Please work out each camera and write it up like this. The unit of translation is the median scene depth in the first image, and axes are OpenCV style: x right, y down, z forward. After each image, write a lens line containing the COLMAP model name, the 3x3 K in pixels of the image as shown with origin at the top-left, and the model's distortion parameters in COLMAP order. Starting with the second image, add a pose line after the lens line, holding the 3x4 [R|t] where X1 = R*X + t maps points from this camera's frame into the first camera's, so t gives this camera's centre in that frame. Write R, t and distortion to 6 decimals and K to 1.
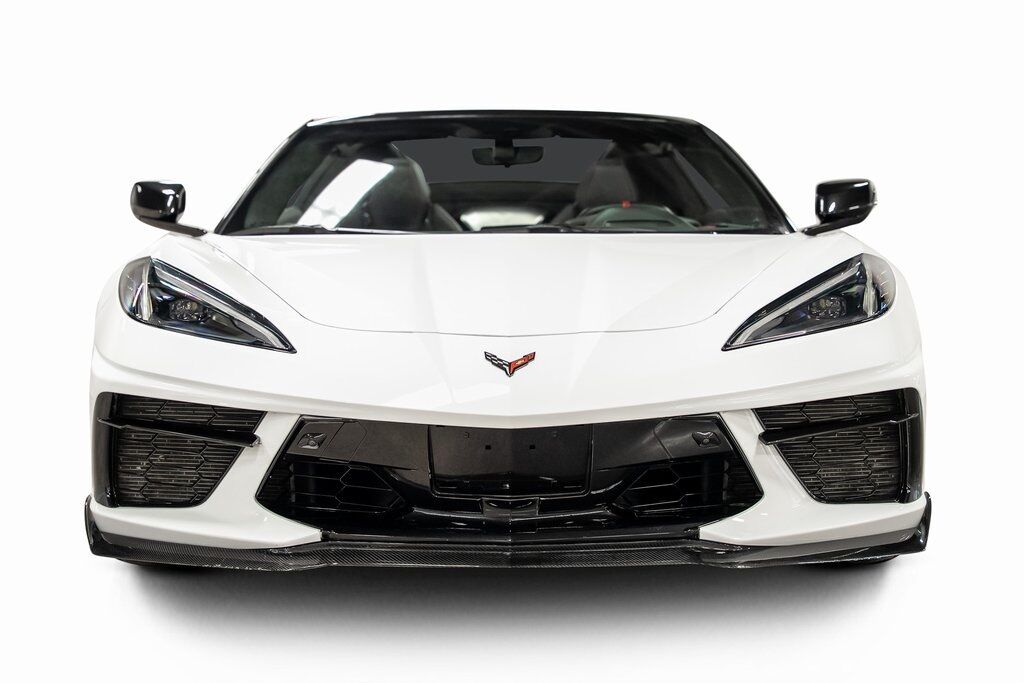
lens RADIAL K [[2111.3, 0, 513.8], [0, 2111.3, 338.1], [0, 0, 1]] dist [0.174611, 0.000000]
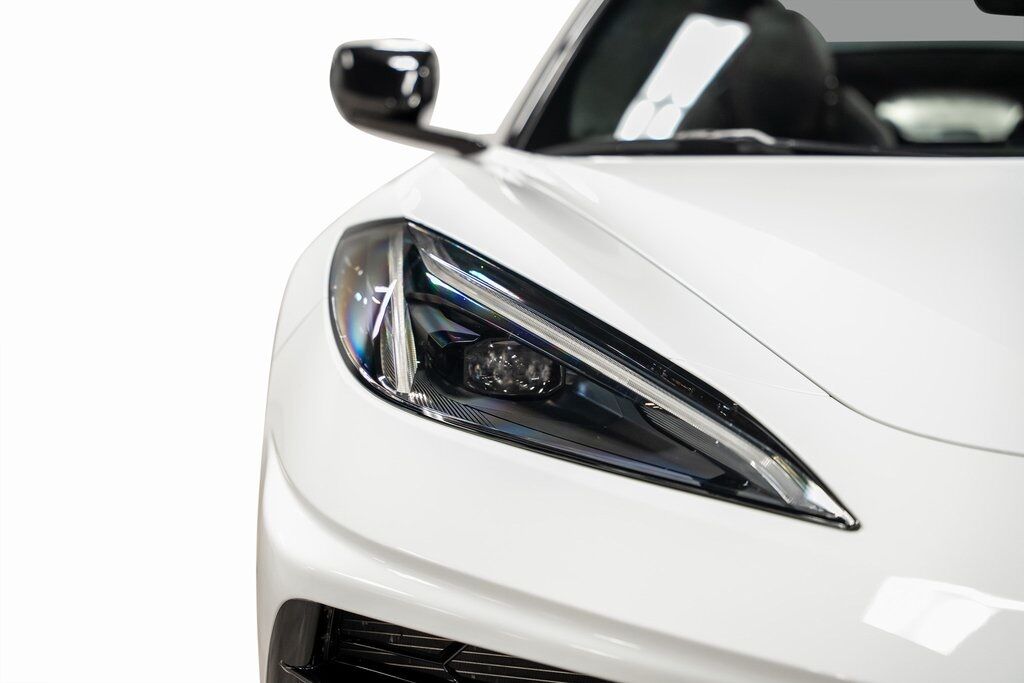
lens RADIAL K [[2111.3, 0, 511.7], [0, 2111.3, 344.6], [0, 0, 1]] dist [0.174611, 0.000000]
pose [[0.997226, 0.015915, -0.072709, -0.121470], [-0.011885, 0.998387, 0.055522, -0.036826], [0.073475, -0.054504, 0.995807, 0.599070]]
